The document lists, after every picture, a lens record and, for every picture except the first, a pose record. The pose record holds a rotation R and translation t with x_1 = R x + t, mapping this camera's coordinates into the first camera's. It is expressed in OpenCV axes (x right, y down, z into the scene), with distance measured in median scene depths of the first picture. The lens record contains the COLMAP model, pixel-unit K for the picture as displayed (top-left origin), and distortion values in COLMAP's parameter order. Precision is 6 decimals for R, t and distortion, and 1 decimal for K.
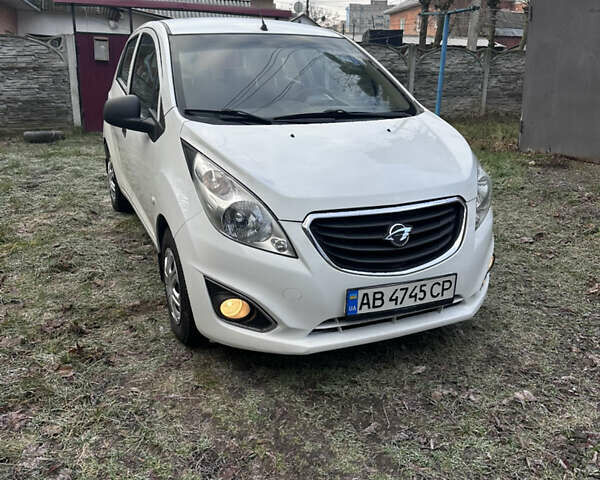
lens RADIAL K [[553.4, 0, 300.0], [0, 553.4, 240.0], [0, 0, 1]] dist [0.163221, -0.277608]
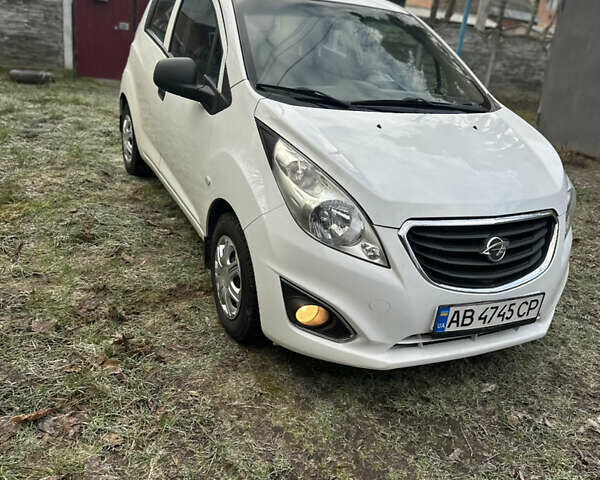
lens RADIAL K [[551.9, 0, 309.7], [0, 551.9, 246.0], [0, 0, 1]] dist [0.168956, -0.280387]
pose [[0.993747, 0.079637, 0.078257, -0.196260], [-0.085357, 0.993695, 0.072692, -0.054597], [-0.071975, -0.078918, 0.994279, 0.100461]]
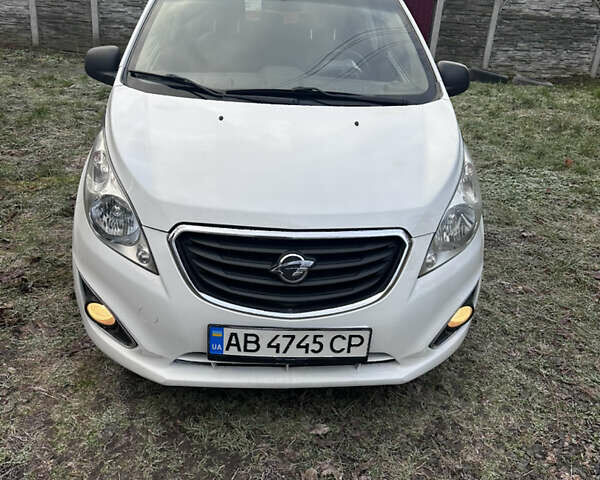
lens RADIAL K [[553.4, 0, 300.0], [0, 553.4, 240.0], [0, 0, 1]] dist [0.163221, -0.277608]
pose [[0.938405, 0.185918, -0.291258, 0.398873], [-0.152832, 0.979302, 0.132704, -0.150080], [0.309901, -0.080016, 0.947396, 0.264372]]
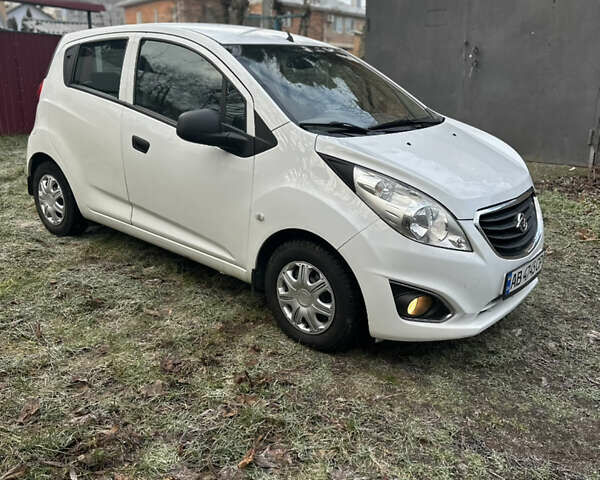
lens RADIAL K [[553.4, 0, 300.0], [0, 553.4, 240.0], [0, 0, 1]] dist [0.163221, -0.277608]
pose [[0.894607, -0.118609, 0.430825, -0.763526], [0.115074, 0.992762, 0.034362, -0.066801], [-0.431783, 0.018836, 0.901781, 0.109191]]
